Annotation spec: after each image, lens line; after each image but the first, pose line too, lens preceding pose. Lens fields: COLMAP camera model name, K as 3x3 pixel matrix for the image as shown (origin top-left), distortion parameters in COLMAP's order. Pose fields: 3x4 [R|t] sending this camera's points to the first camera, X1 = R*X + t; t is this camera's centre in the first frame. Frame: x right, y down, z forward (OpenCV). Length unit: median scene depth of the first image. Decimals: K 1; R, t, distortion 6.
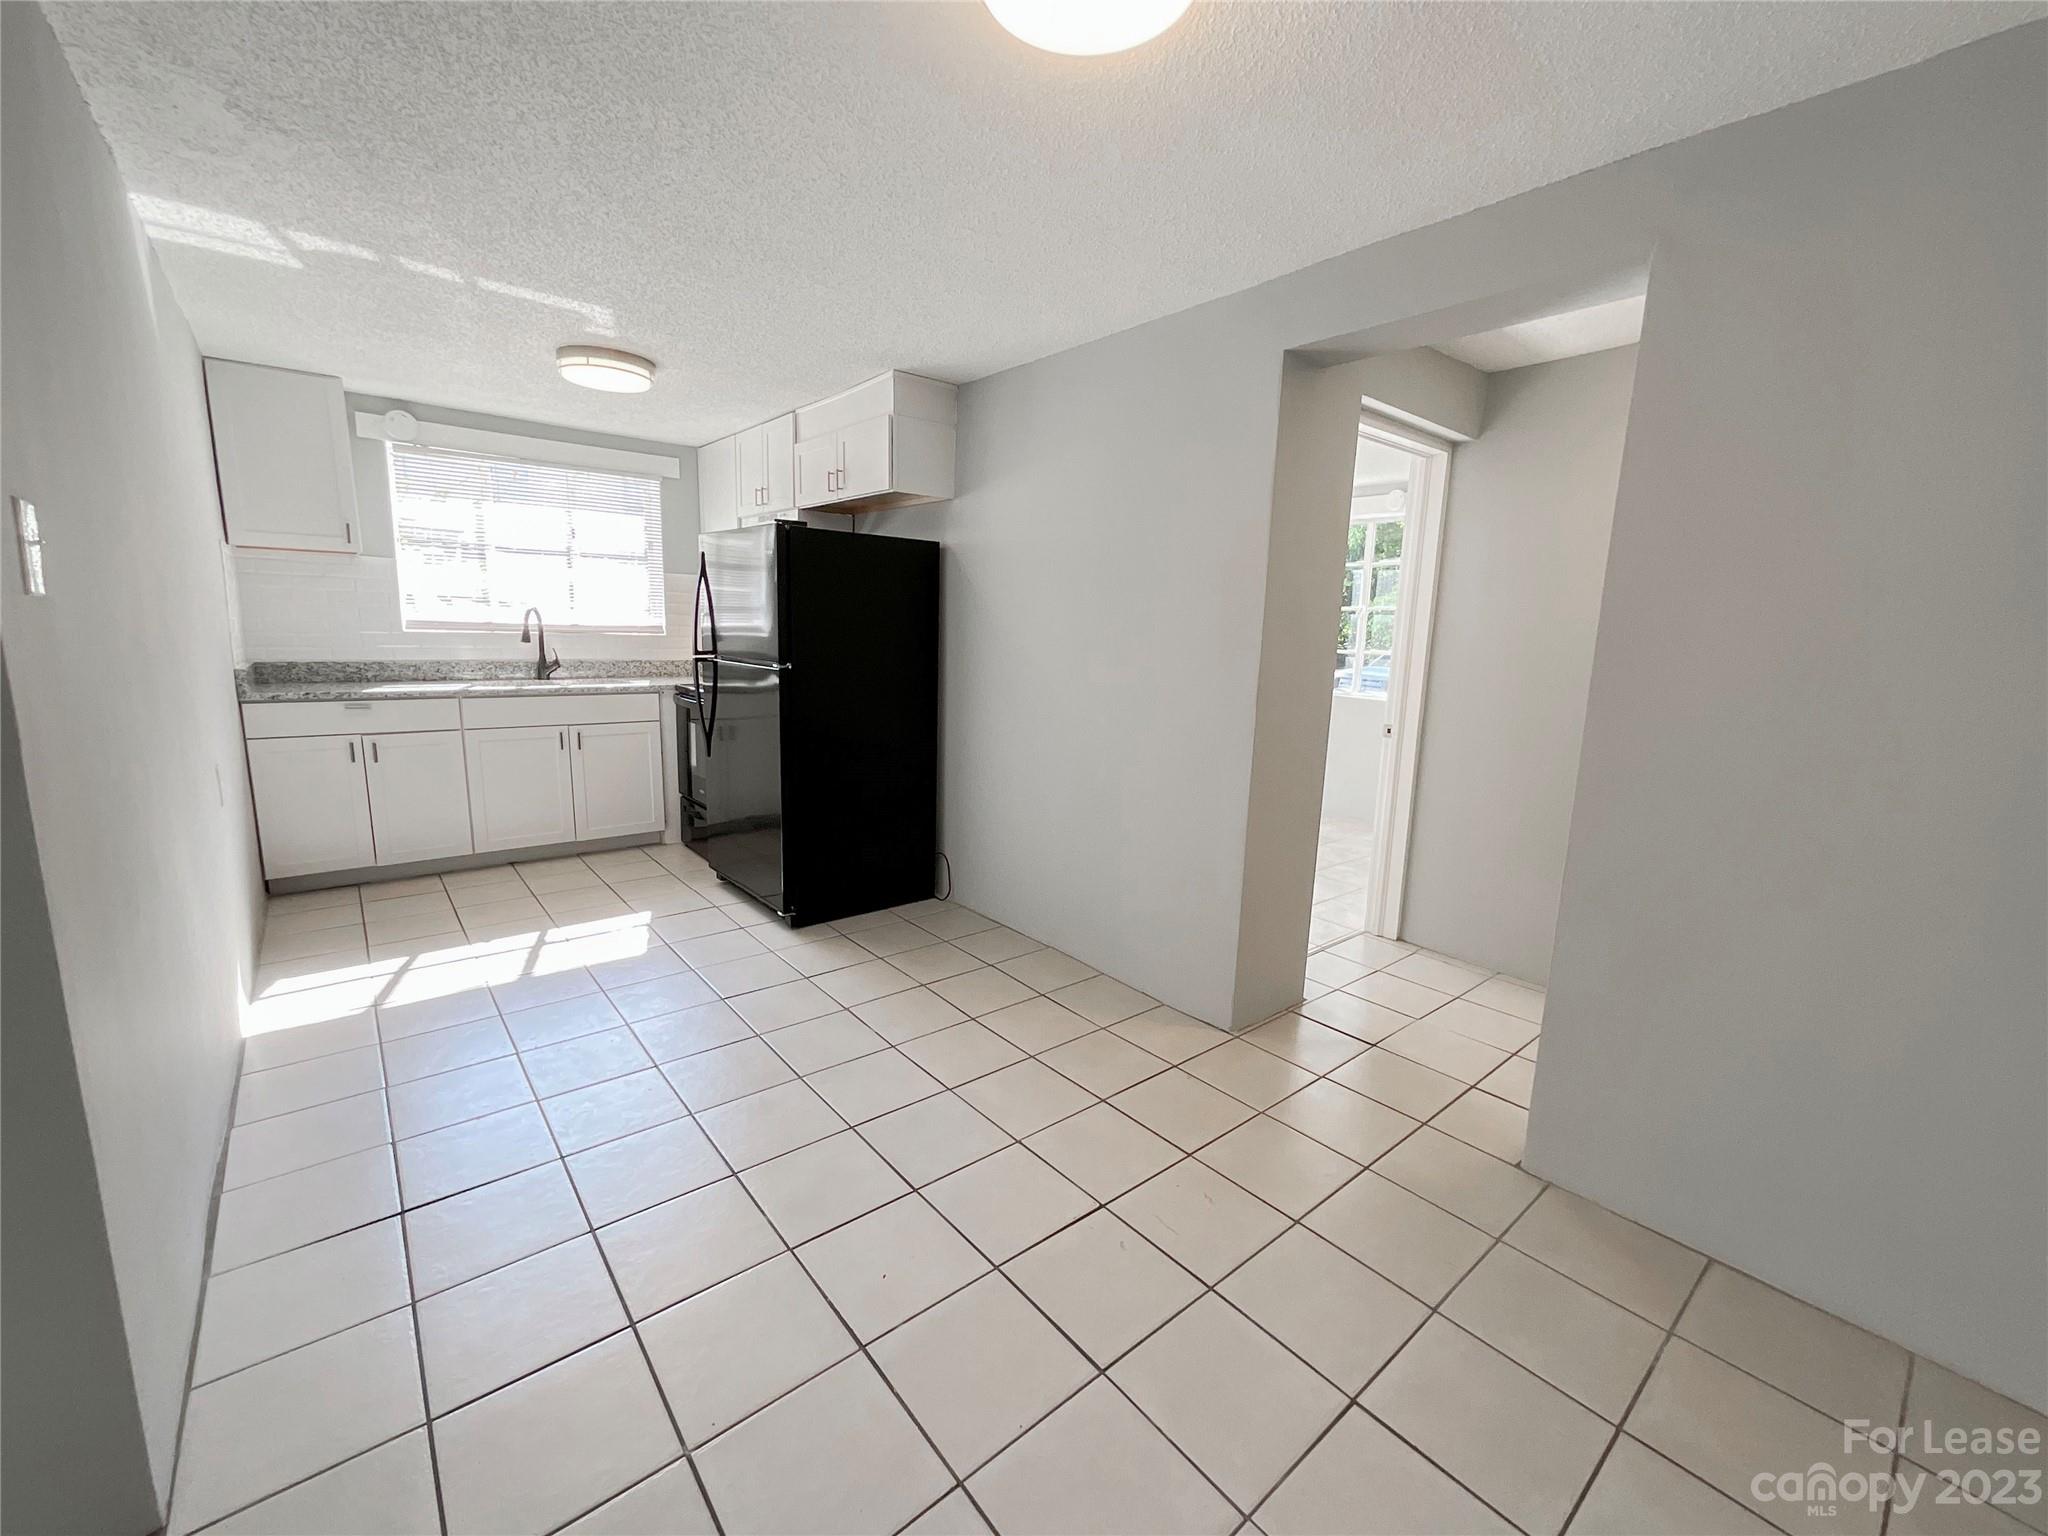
lens RADIAL K [[834.2, 0, 1027.1], [0, 834.2, 773.1], [0, 0, 1]] dist [0.000779, 0.000260]
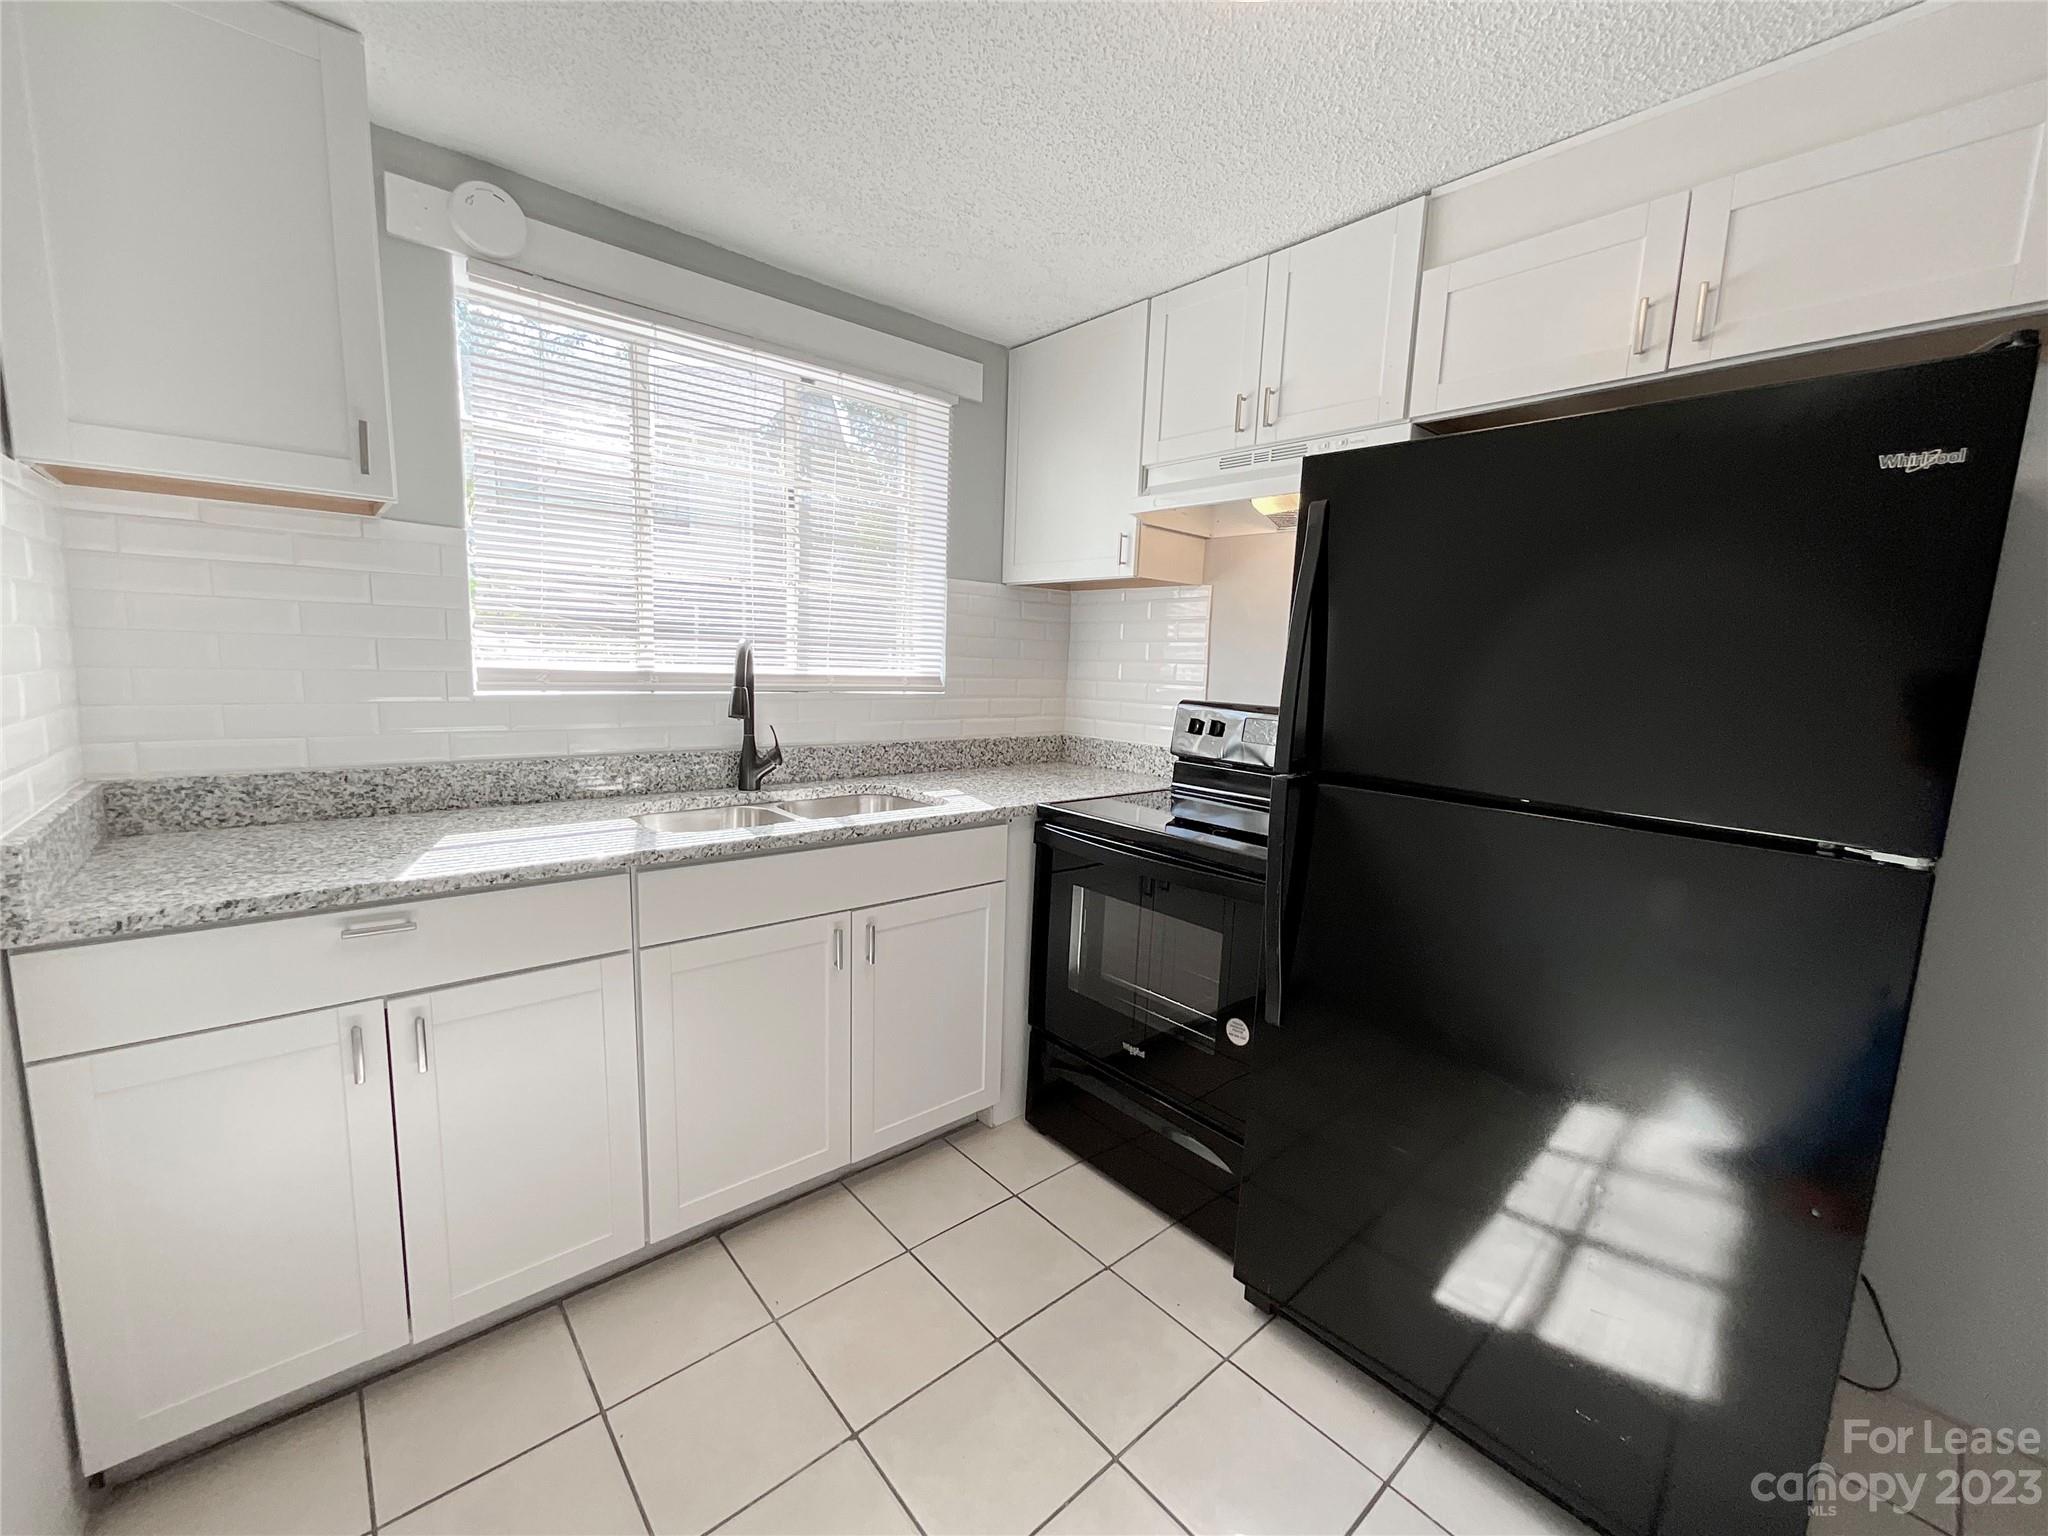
lens RADIAL K [[834.2, 0, 1021.0], [0, 834.2, 766.6], [0, 0, 1]] dist [0.000779, 0.000260]
pose [[0.999731, 0.000912, 0.023192, -0.476287], [0.000099, 0.999052, -0.043543, -0.114769], [-0.023210, 0.043533, 0.998782, 0.564120]]
